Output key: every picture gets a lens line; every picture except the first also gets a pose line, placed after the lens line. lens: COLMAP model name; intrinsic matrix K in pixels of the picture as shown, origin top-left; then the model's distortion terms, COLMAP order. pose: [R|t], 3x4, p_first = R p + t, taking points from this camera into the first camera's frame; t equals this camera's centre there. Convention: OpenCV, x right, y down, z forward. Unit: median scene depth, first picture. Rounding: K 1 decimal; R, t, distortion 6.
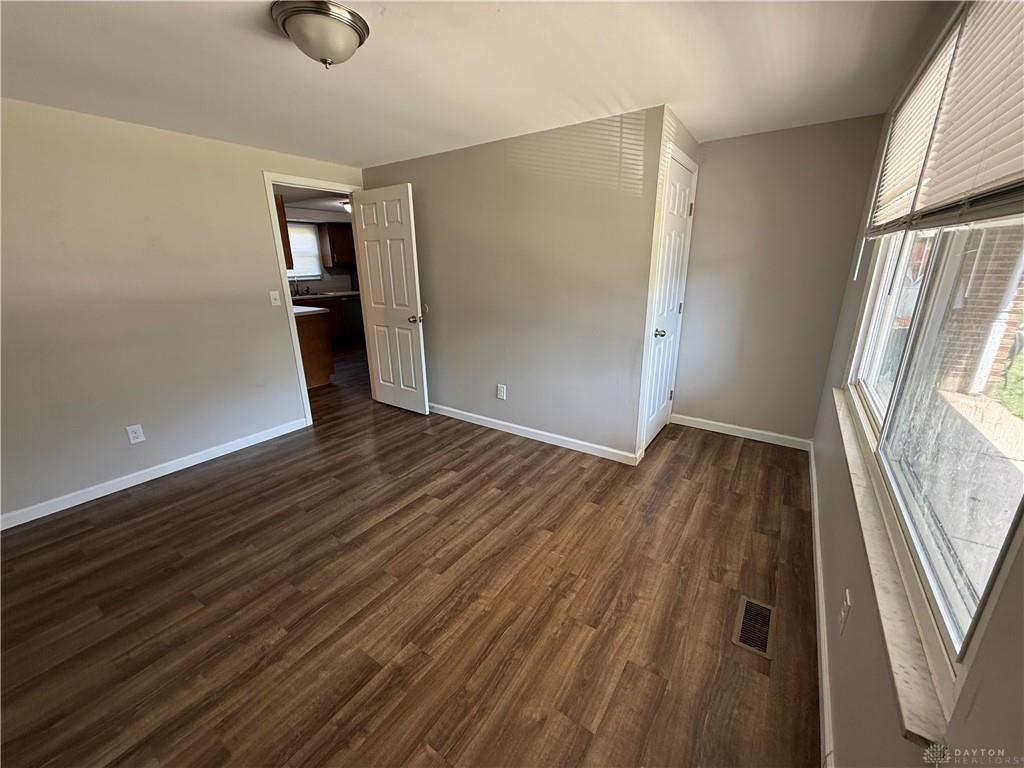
lens RADIAL K [[407.9, 0, 514.0], [0, 407.9, 385.2], [0, 0, 1]] dist [0.000304, -0.000192]
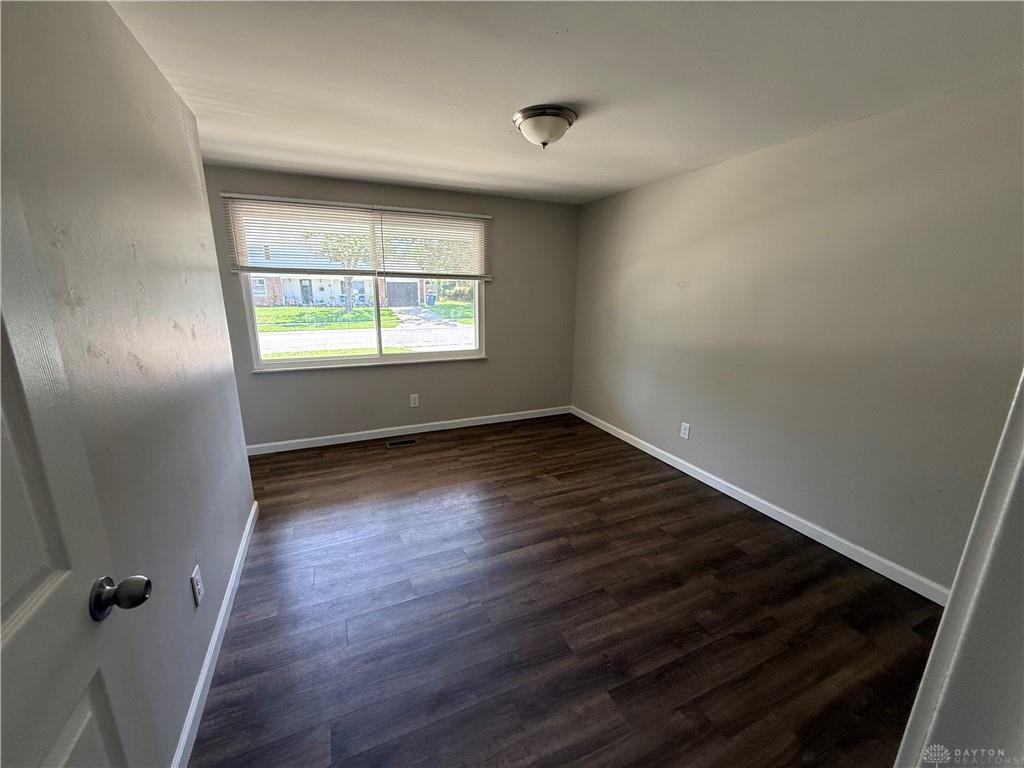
lens RADIAL K [[407.9, 0, 512.3], [0, 407.9, 383.7], [0, 0, 1]] dist [0.000304, -0.000192]
pose [[-0.851352, -0.121528, 0.510323, -0.874082], [0.152374, 0.873570, 0.462231, -0.549897], [-0.501977, 0.471282, -0.725198, 1.814538]]
